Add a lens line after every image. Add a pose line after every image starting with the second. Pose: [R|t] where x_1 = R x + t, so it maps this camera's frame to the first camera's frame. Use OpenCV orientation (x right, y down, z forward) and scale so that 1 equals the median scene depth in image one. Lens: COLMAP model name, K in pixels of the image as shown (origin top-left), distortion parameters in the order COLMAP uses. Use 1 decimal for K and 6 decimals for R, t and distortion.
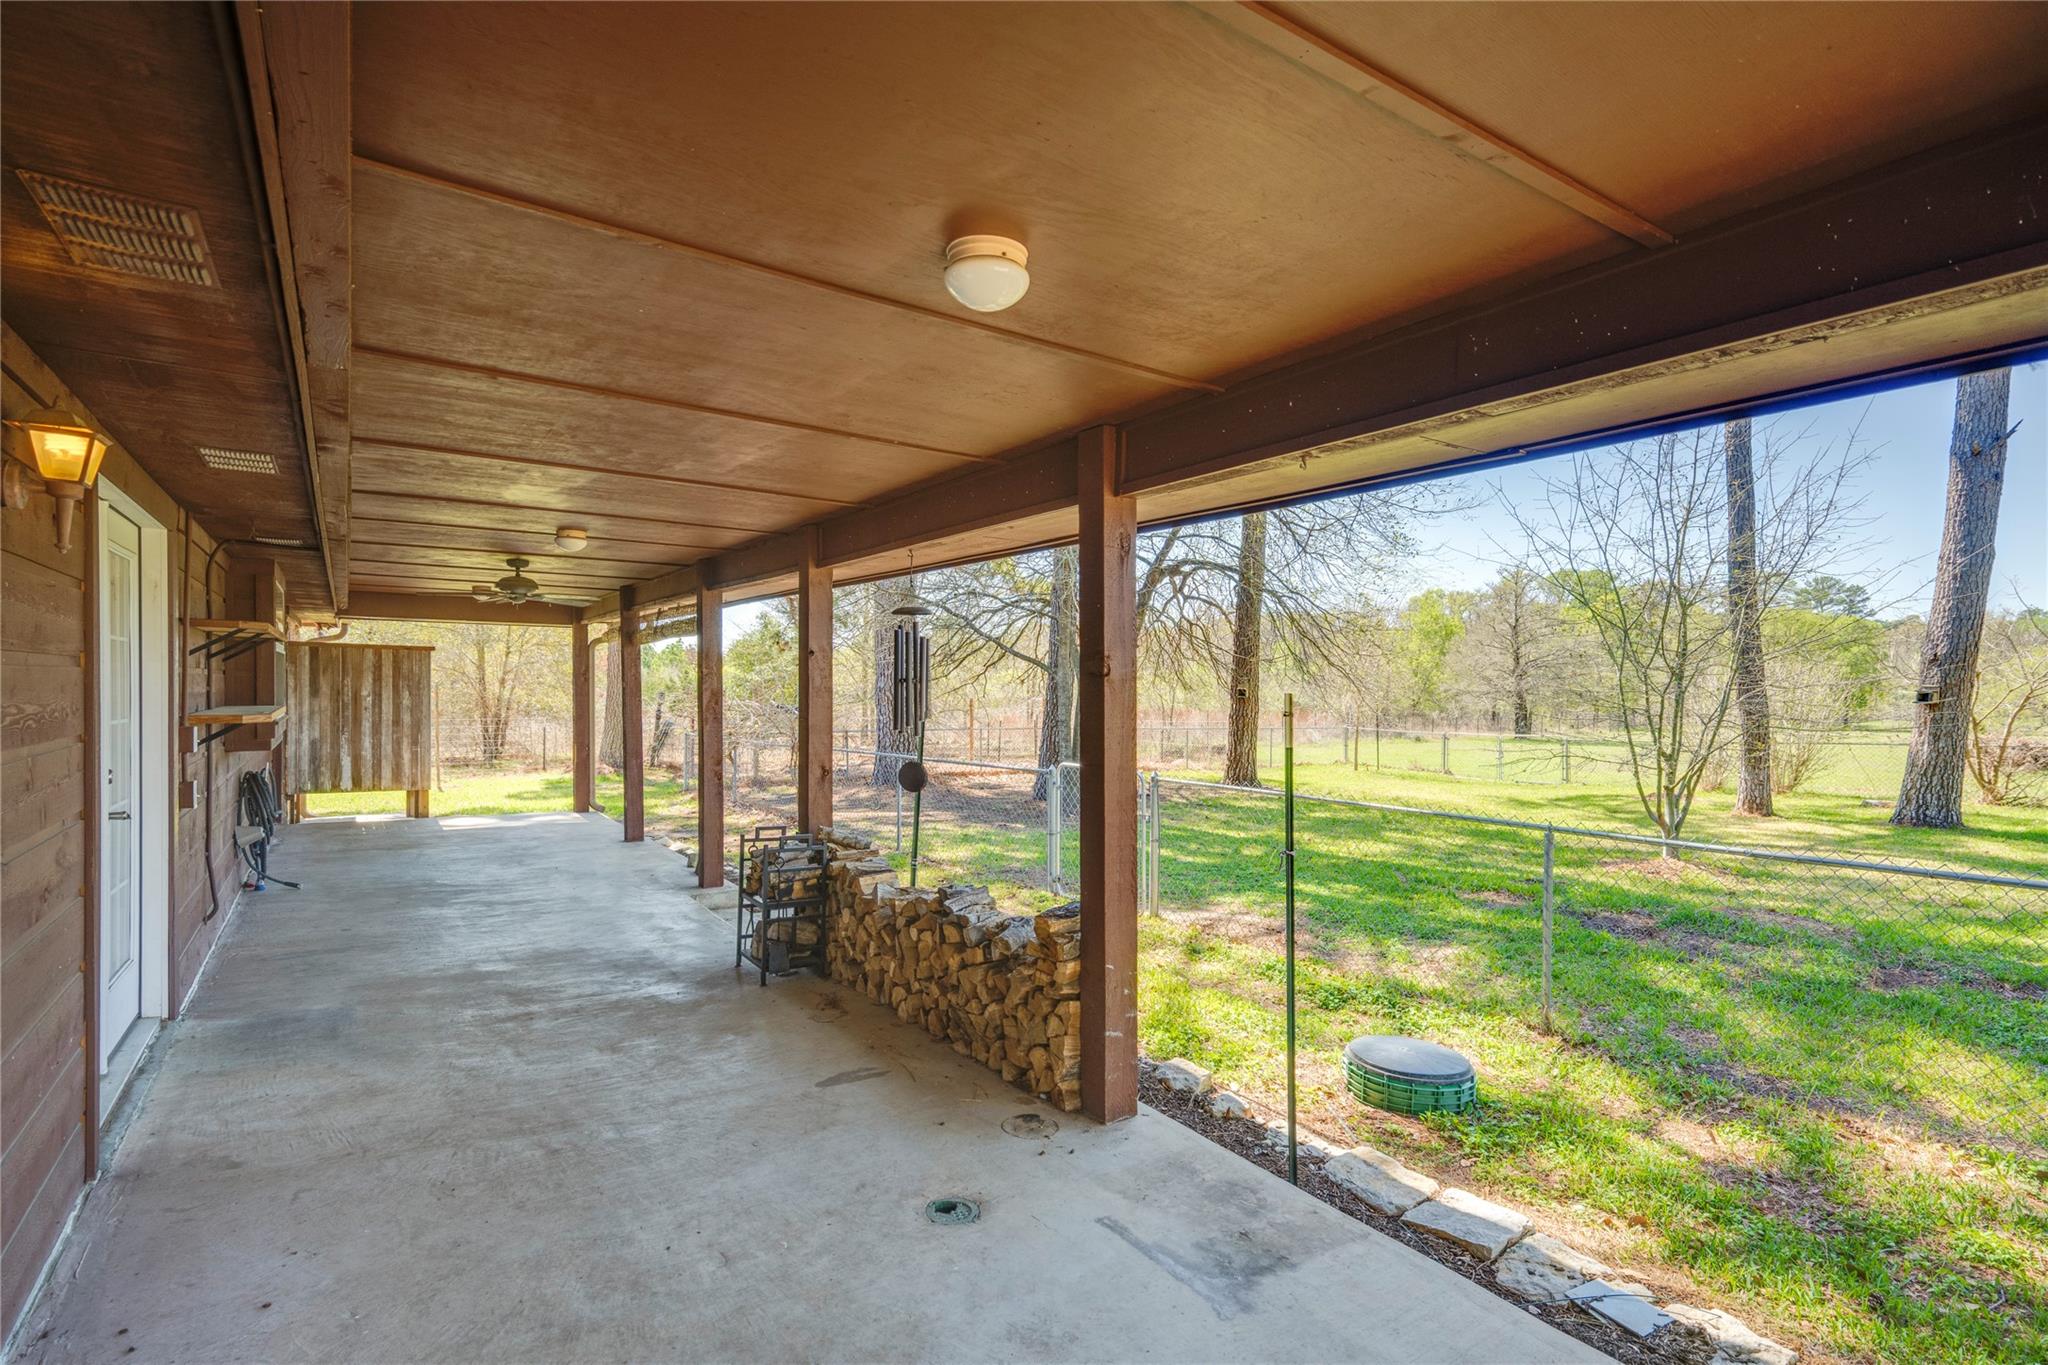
lens RADIAL K [[994.6, 0, 1042.5], [0, 994.6, 682.1], [0, 0, 1]] dist [0.015543, 0.000675]
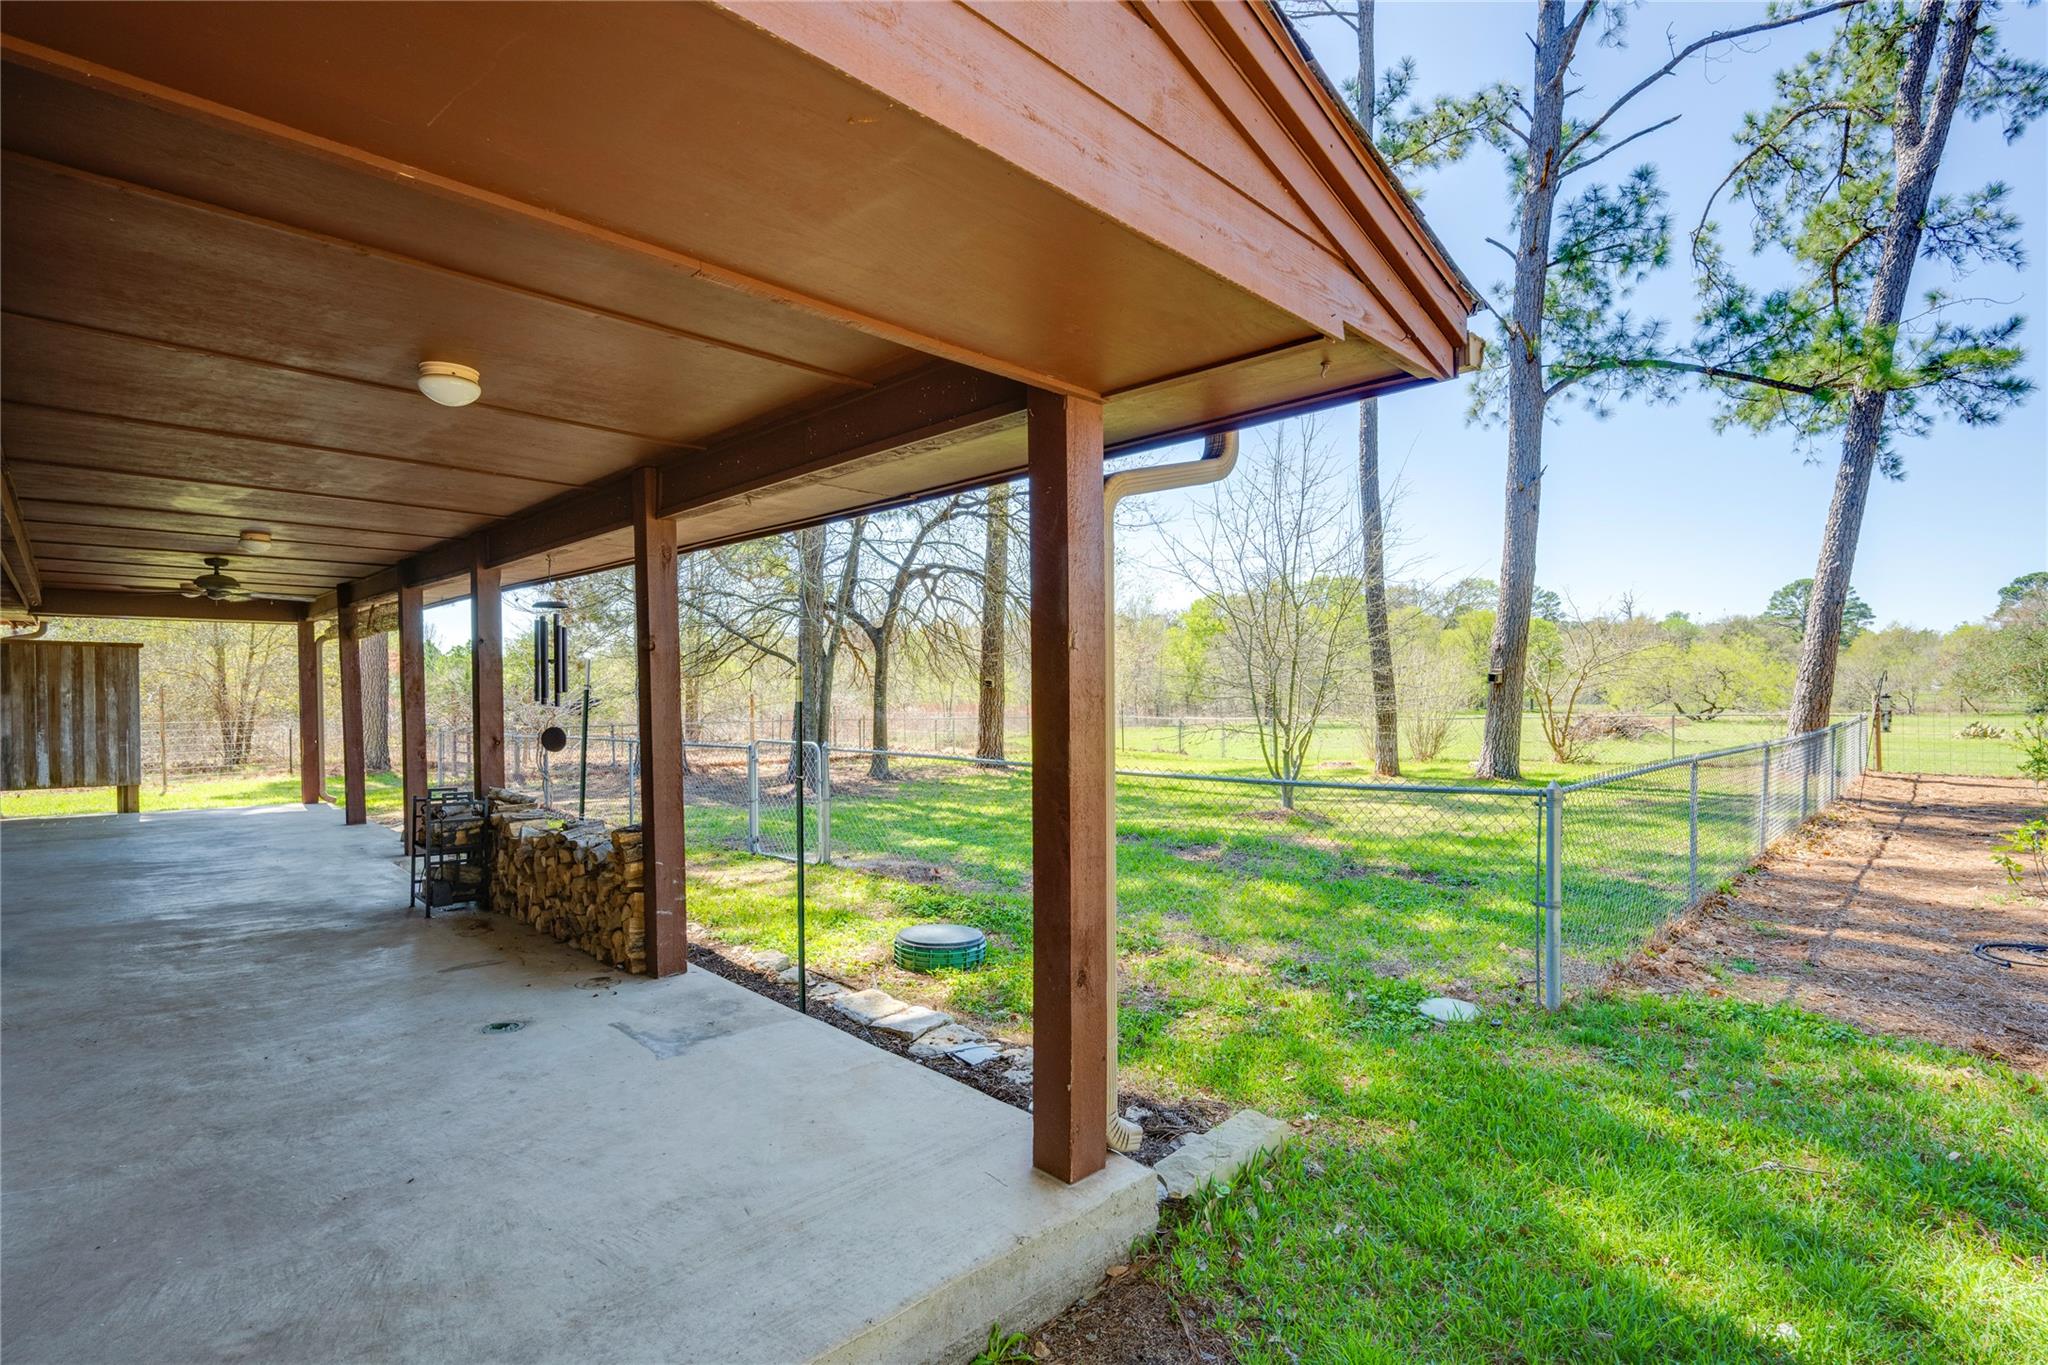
lens RADIAL K [[934.2, 0, 1004.4], [0, 934.2, 682.7], [0, 0, 1]] dist [0.002931, -0.000303]
pose [[0.983609, -0.013043, 0.179843, 0.189964], [0.012201, 0.999909, 0.005789, 0.022153], [-0.179902, -0.003500, 0.983678, -0.215336]]
